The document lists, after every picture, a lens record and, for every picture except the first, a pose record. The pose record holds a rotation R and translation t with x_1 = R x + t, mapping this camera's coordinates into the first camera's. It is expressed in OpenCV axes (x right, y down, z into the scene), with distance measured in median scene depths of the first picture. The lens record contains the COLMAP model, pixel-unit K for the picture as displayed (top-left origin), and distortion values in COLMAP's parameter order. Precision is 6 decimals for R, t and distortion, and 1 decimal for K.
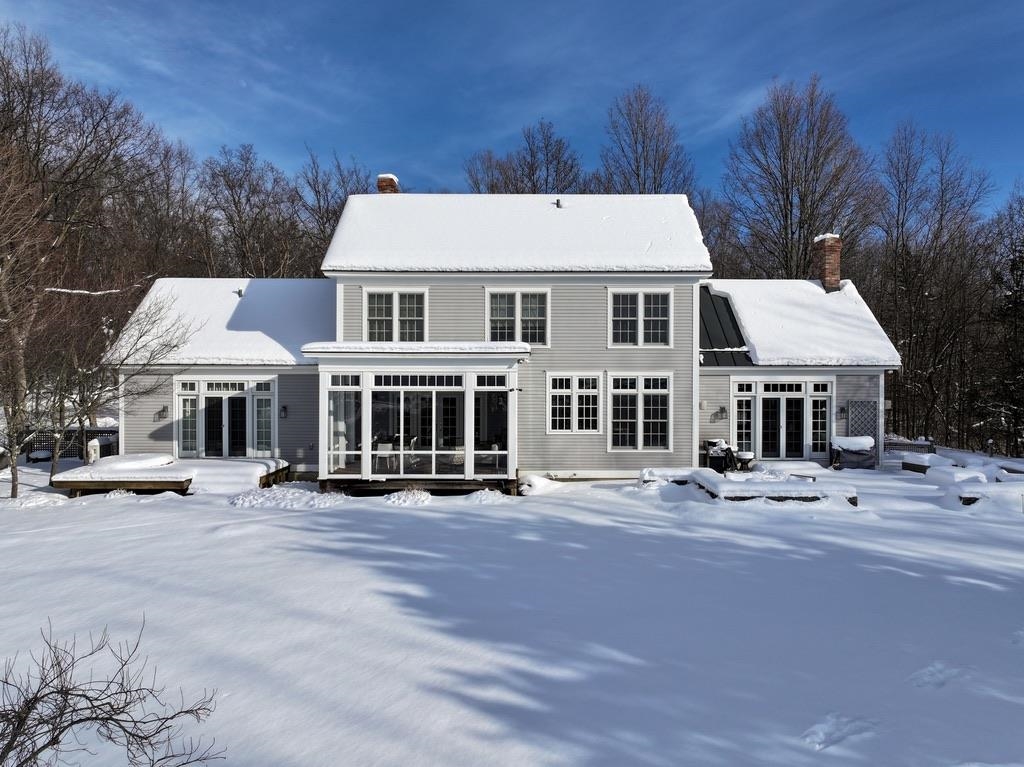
lens RADIAL K [[713.9, 0, 513.1], [0, 713.9, 380.4], [0, 0, 1]] dist [-0.004325, 0.011581]
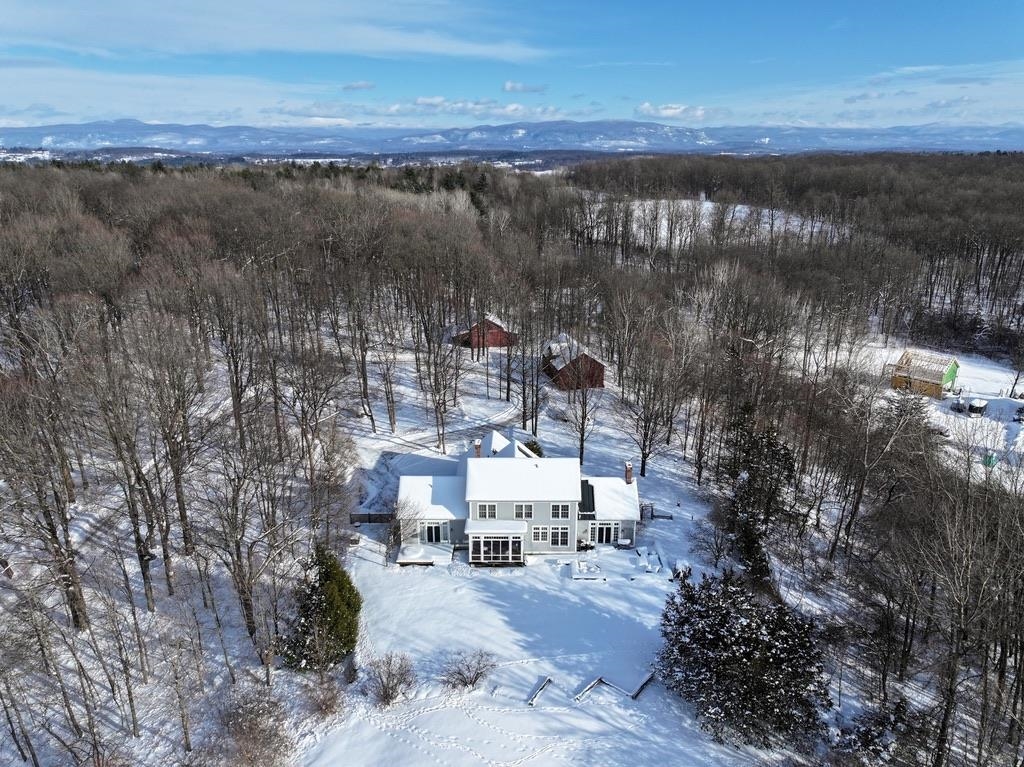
lens RADIAL K [[713.9, 0, 507.6], [0, 713.9, 385.8], [0, 0, 1]] dist [-0.004325, 0.011581]
pose [[0.999915, -0.004710, -0.012189, -0.025098], [0.008239, 0.951270, 0.308248, -1.685628], [0.010143, -0.308322, 0.951228, -2.012558]]
